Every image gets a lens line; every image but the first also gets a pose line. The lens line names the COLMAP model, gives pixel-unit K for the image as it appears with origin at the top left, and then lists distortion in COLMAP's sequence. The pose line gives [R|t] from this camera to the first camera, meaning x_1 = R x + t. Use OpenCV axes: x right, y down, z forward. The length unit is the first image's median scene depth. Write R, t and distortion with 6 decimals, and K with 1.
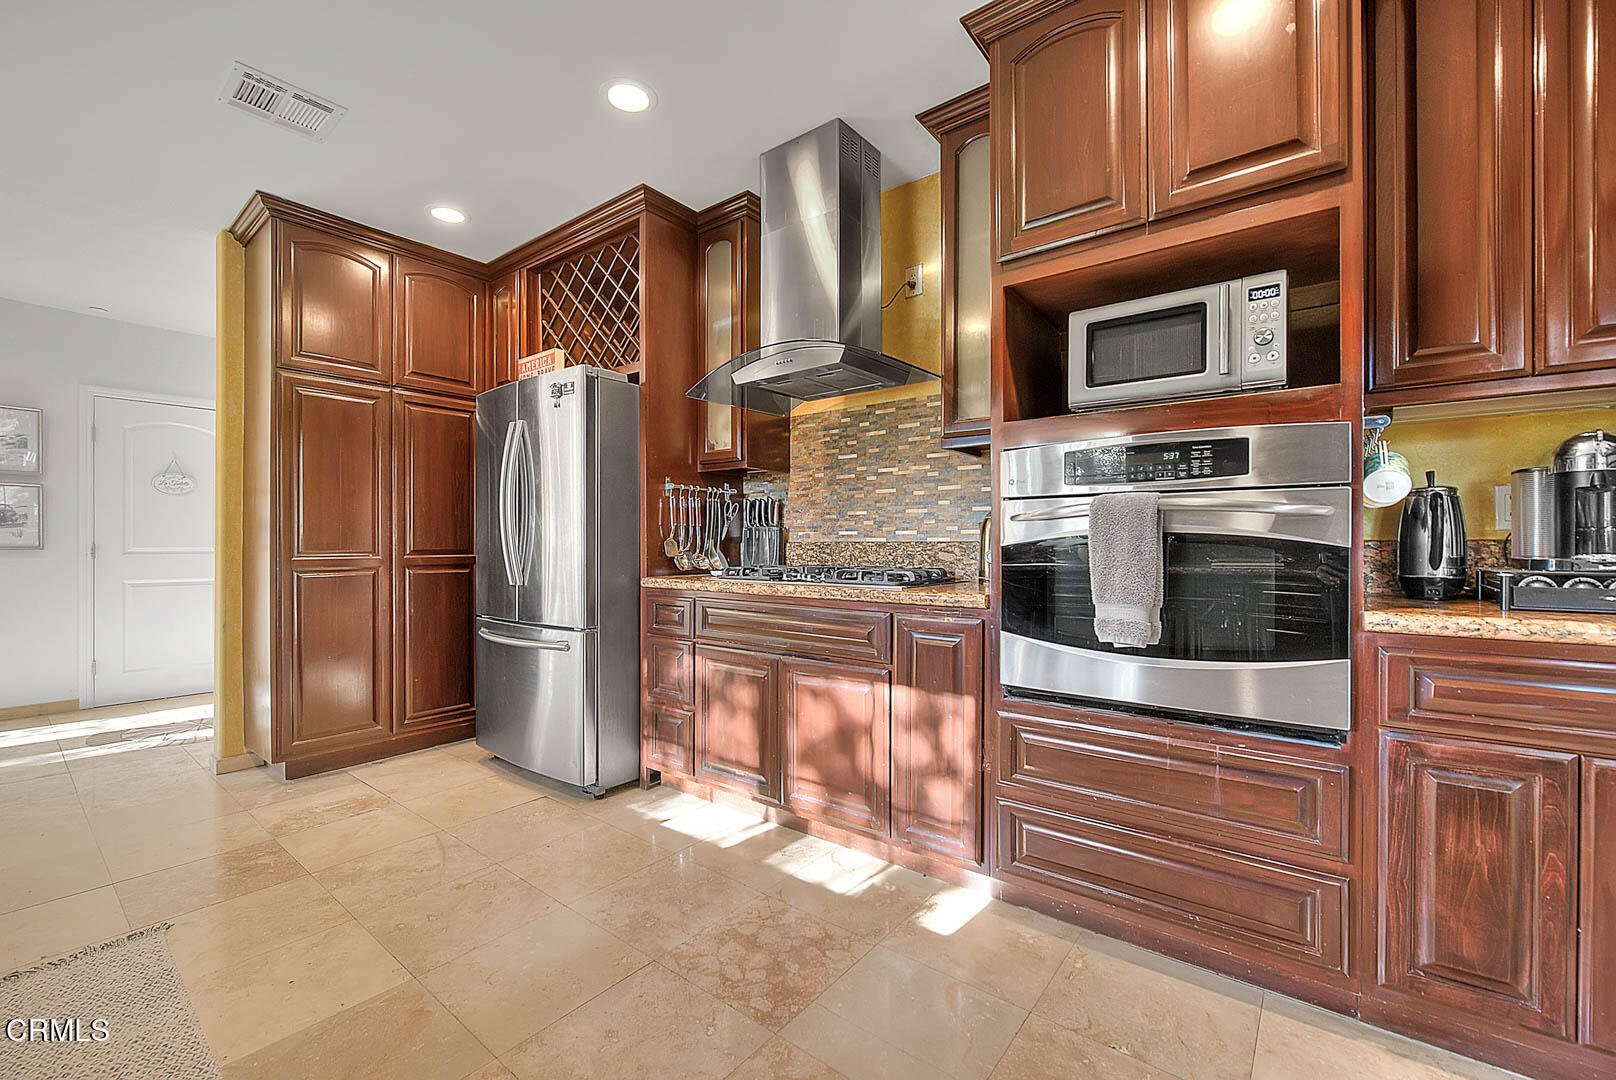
lens RADIAL K [[655.7, 0, 803.4], [0, 655.7, 541.5], [0, 0, 1]] dist [-0.000380, -0.000124]
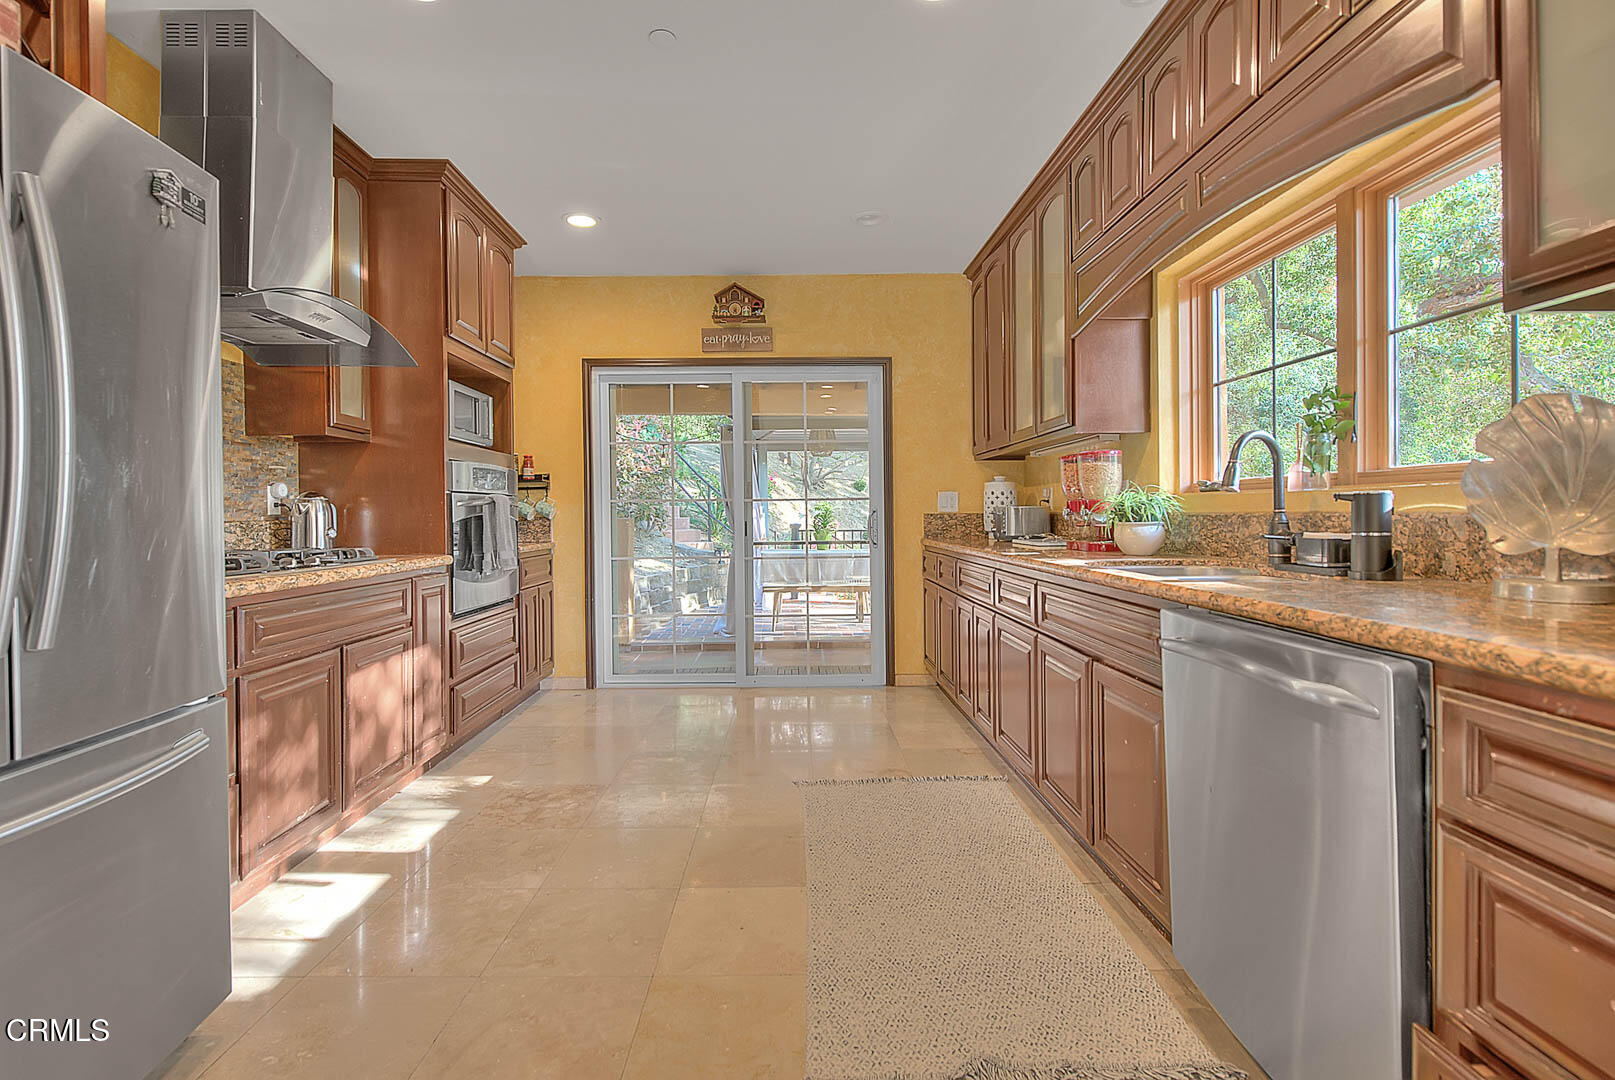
lens RADIAL K [[755.2, 0, 806.3], [0, 755.2, 521.1], [0, 0, 1]] dist [-0.000159, -0.000041]
pose [[-0.636289, 0.001131, 0.771450, -1.671601], [0.009555, 0.999934, 0.006415, -0.001247], [-0.771392, 0.011453, -0.636258, 1.572087]]
